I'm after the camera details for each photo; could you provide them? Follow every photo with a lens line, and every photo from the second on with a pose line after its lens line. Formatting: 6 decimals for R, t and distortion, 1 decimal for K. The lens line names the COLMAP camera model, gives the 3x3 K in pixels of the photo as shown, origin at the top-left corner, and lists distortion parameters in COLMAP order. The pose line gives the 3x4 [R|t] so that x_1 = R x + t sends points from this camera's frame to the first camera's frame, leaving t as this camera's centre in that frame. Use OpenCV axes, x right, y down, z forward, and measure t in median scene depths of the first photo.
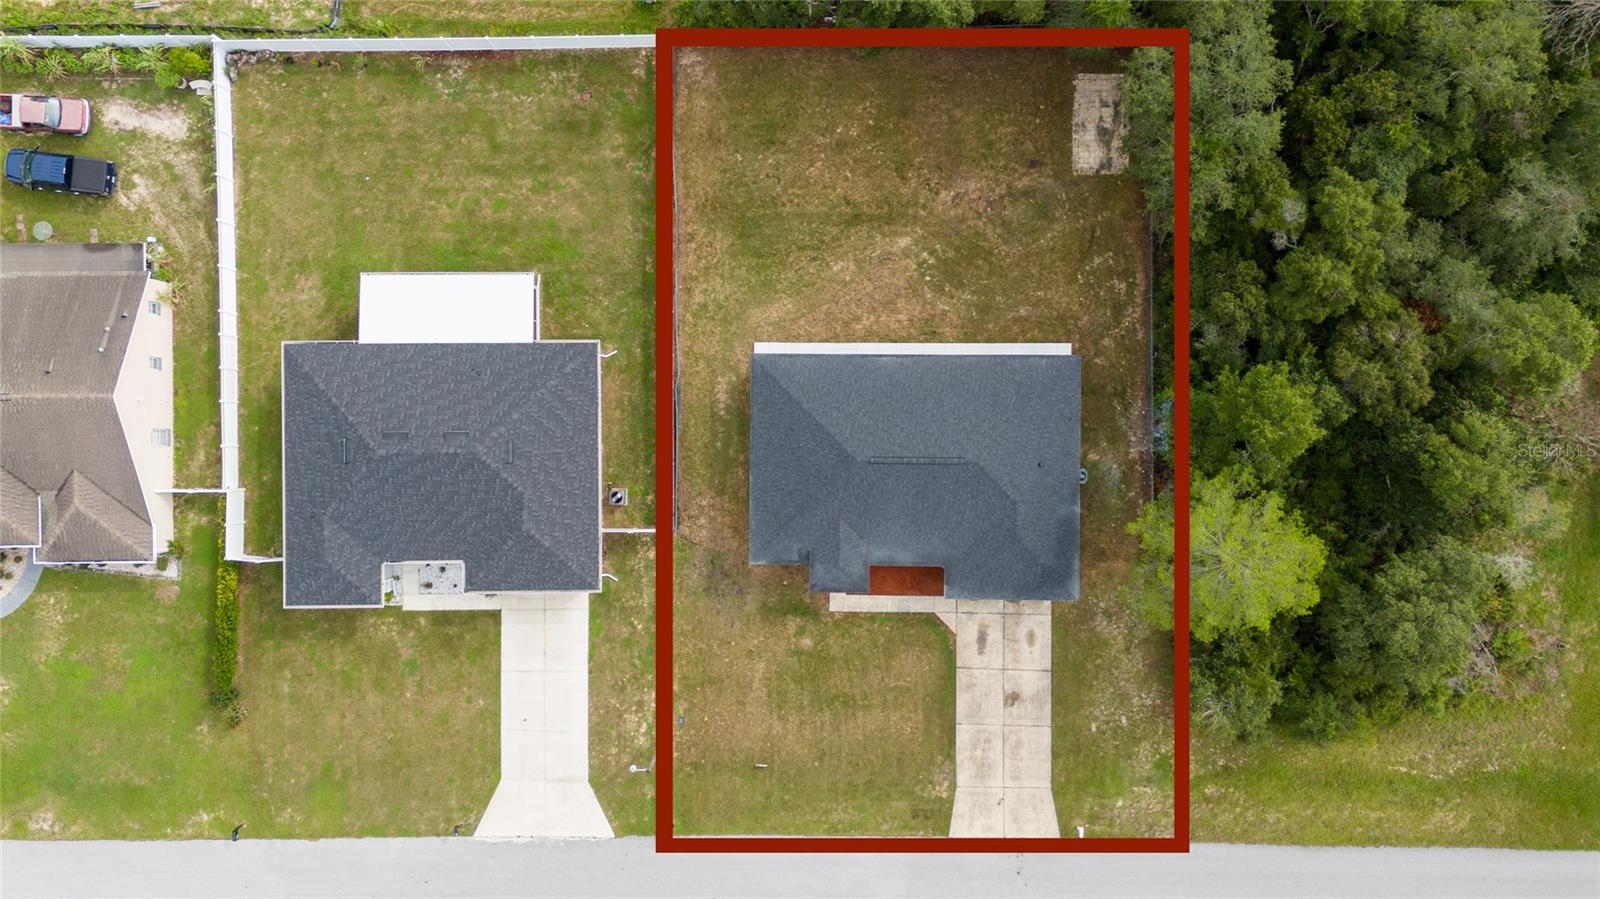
lens RADIAL K [[1169.0, 0, 803.1], [0, 1169.0, 449.6], [0, 0, 1]] dist [0.080240, -0.078122]
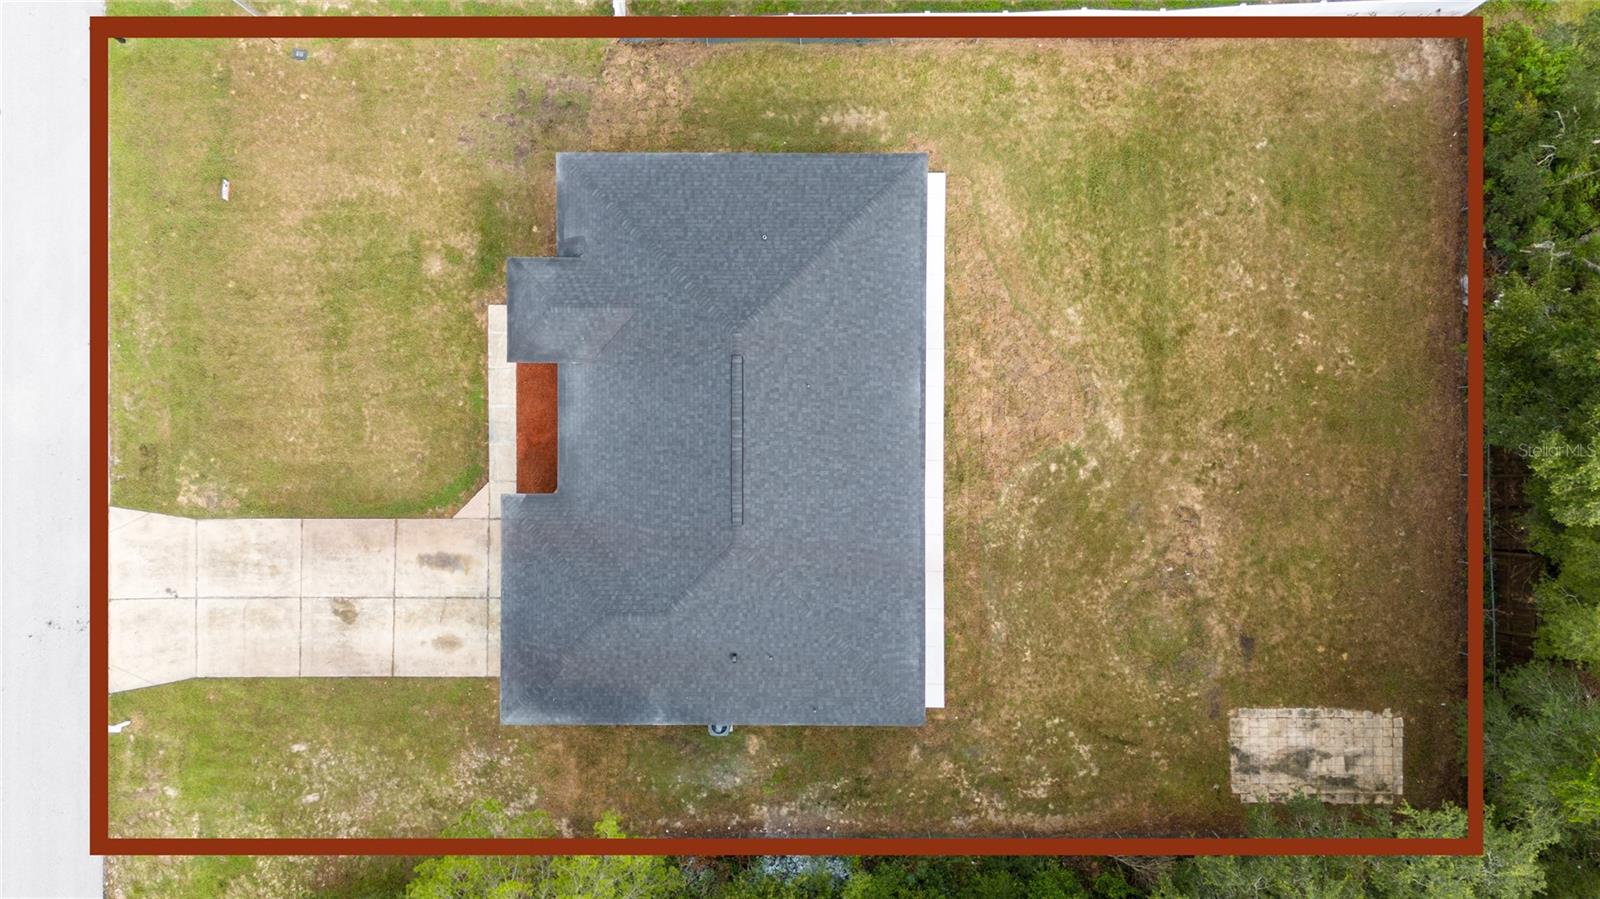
lens RADIAL K [[1169.0, 0, 804.1], [0, 1169.0, 460.7], [0, 0, 1]] dist [0.080240, -0.078122]
pose [[0.006362, 0.999462, 0.032178, 0.083416], [-0.999930, 0.006036, 0.010196, -0.026350], [0.009996, -0.032241, 0.999430, 0.406502]]
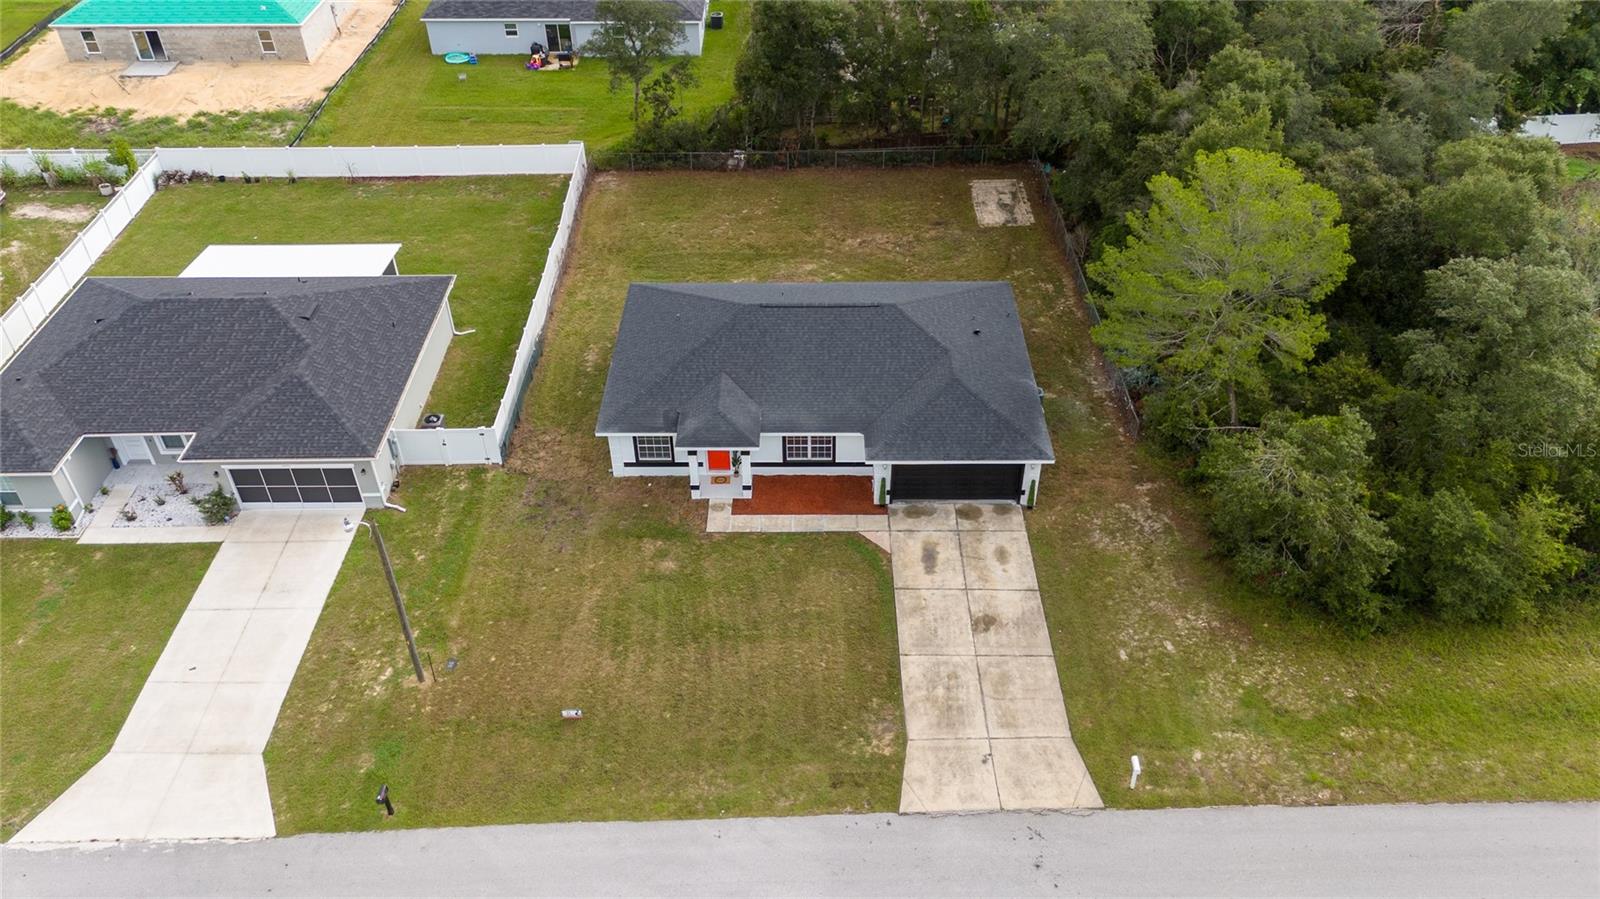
lens RADIAL K [[1169.0, 0, 800.3], [0, 1169.0, 450.1], [0, 0, 1]] dist [0.080240, -0.078122]
pose [[0.999968, 0.005406, 0.005962, 0.073975], [0.001291, 0.623481, -0.781838, 0.646589], [-0.007944, 0.781820, 0.623454, 0.533324]]
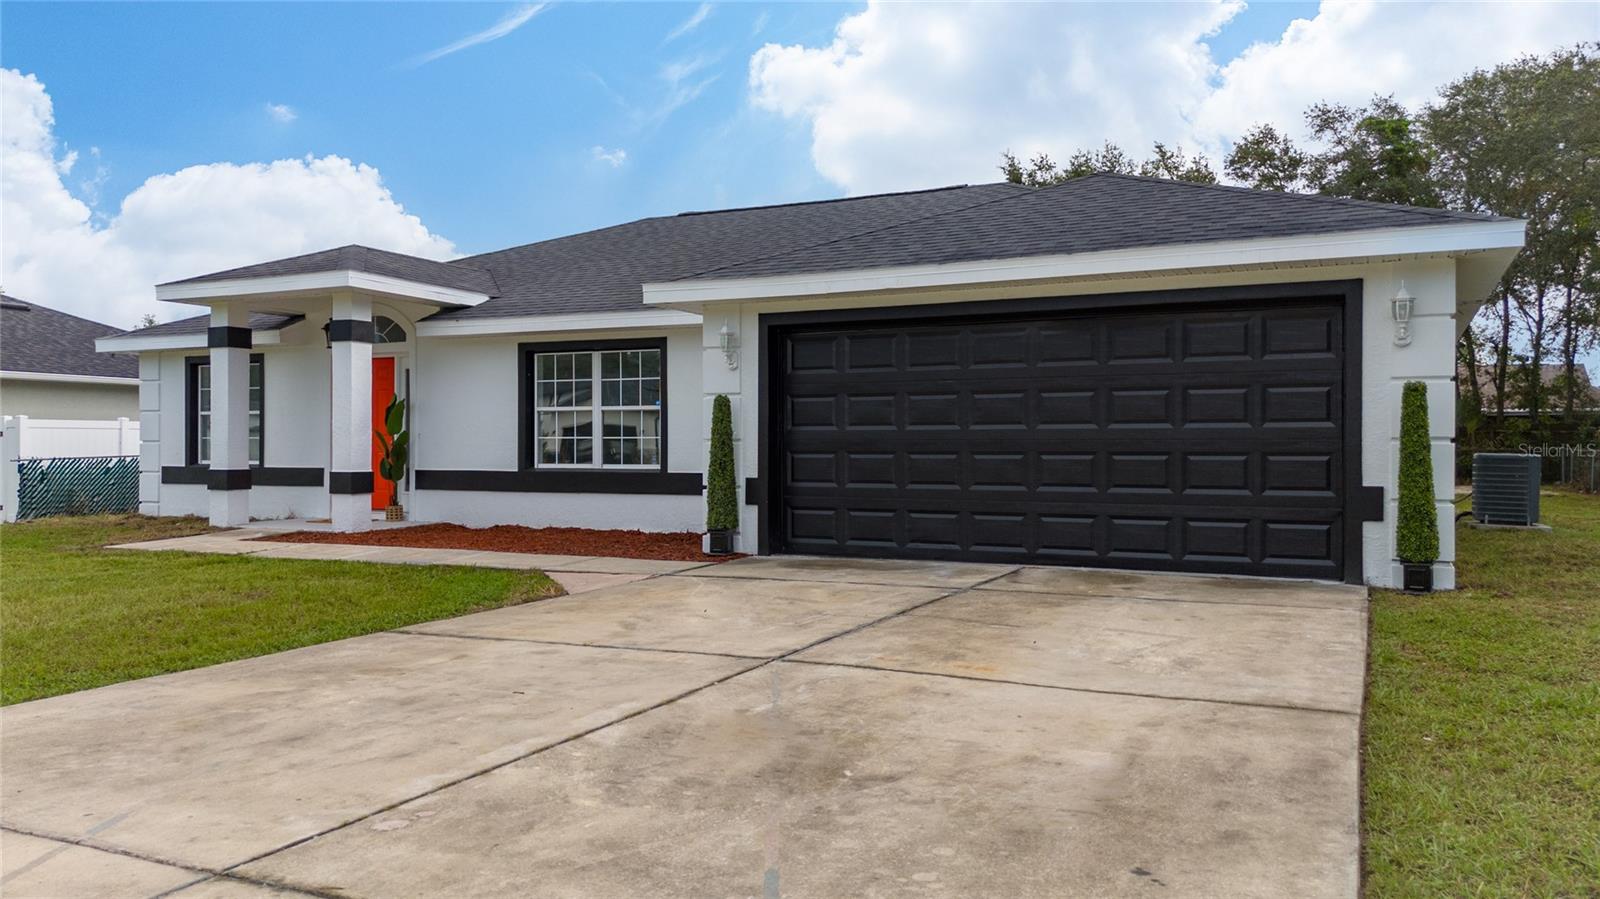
lens RADIAL K [[1169.0, 0, 808.0], [0, 1169.0, 445.8], [0, 0, 1]] dist [0.080240, -0.078122]
pose [[0.906322, 0.017231, -0.422237, 0.209530], [-0.422026, -0.014615, -0.906466, 0.265616], [-0.021791, 0.999745, -0.005974, 0.982834]]
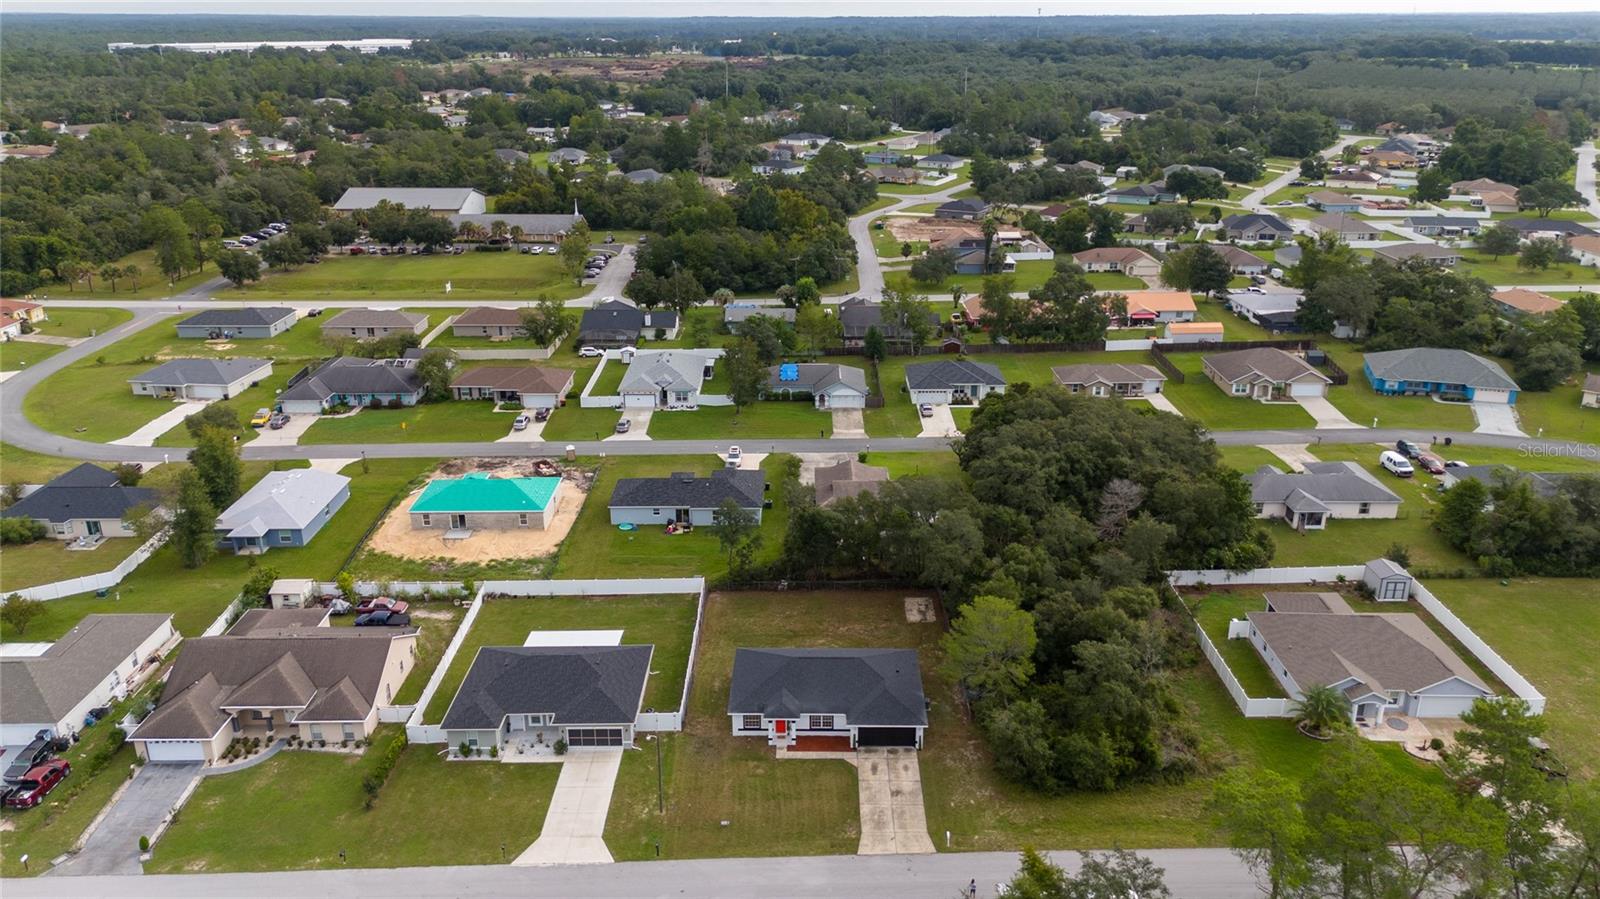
lens RADIAL K [[1169.0, 0, 798.9], [0, 1169.0, 441.4], [0, 0, 1]] dist [0.080240, -0.078122]
pose [[0.999913, 0.012555, -0.004083, 0.054383], [-0.008053, 0.334945, -0.942203, 1.470383], [-0.010462, 0.942154, 0.335017, 0.079226]]
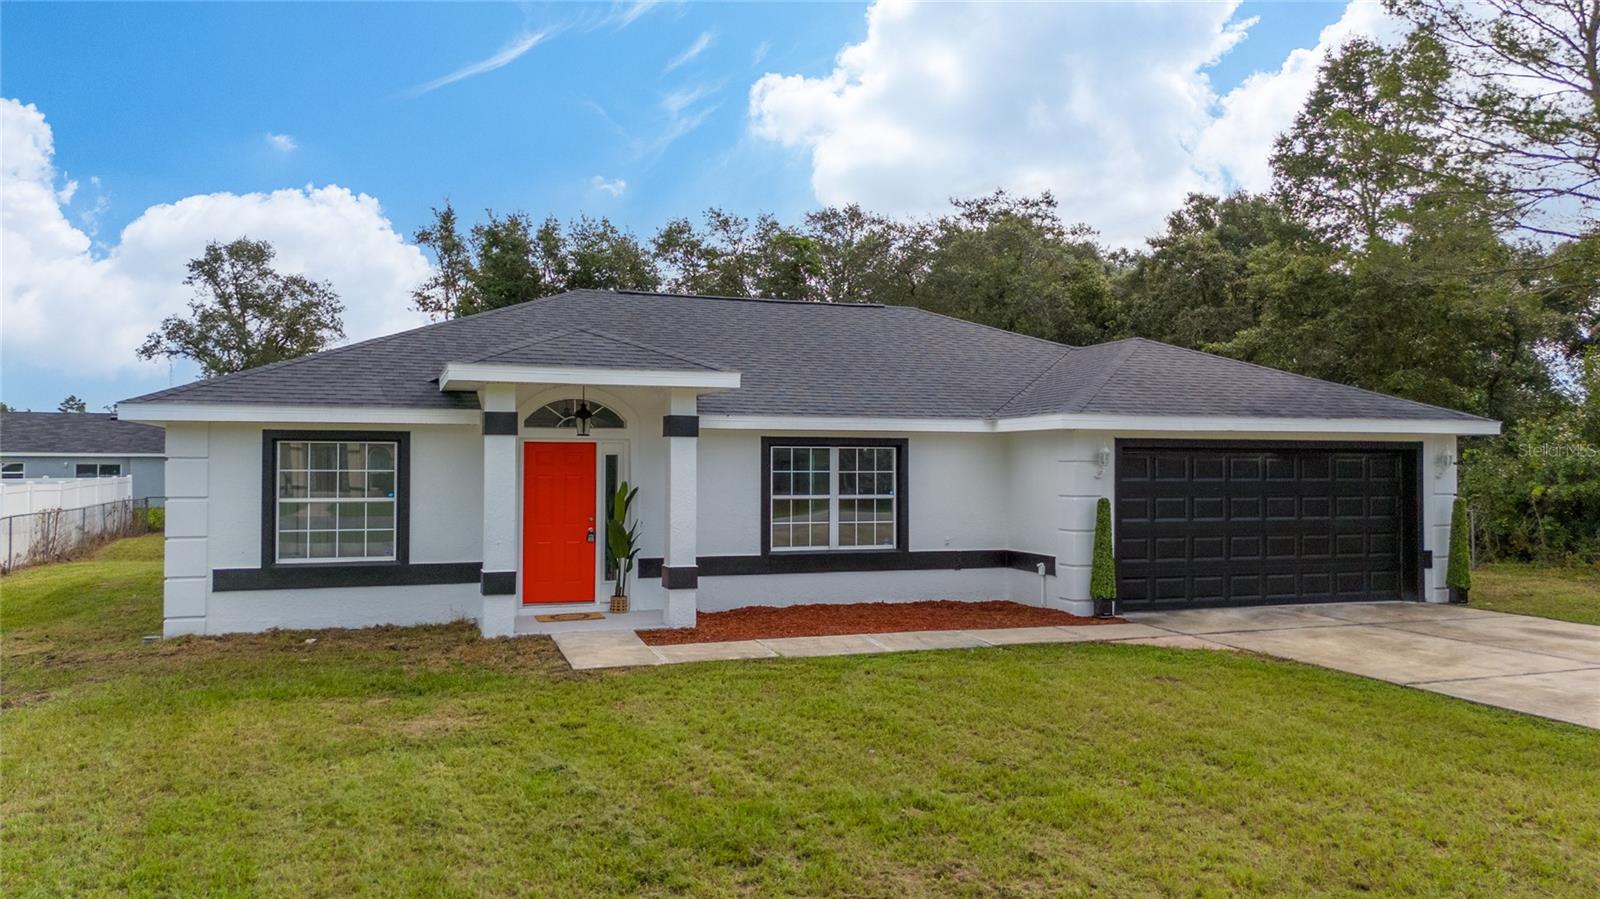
lens RADIAL K [[1169.0, 0, 803.2], [0, 1169.0, 436.1], [0, 0, 1]] dist [0.080240, -0.078122]
pose [[0.939254, 0.027863, 0.342090, -0.005647], [0.342958, -0.037024, -0.938621, 0.313482], [-0.013487, 0.998926, -0.044331, 0.973772]]
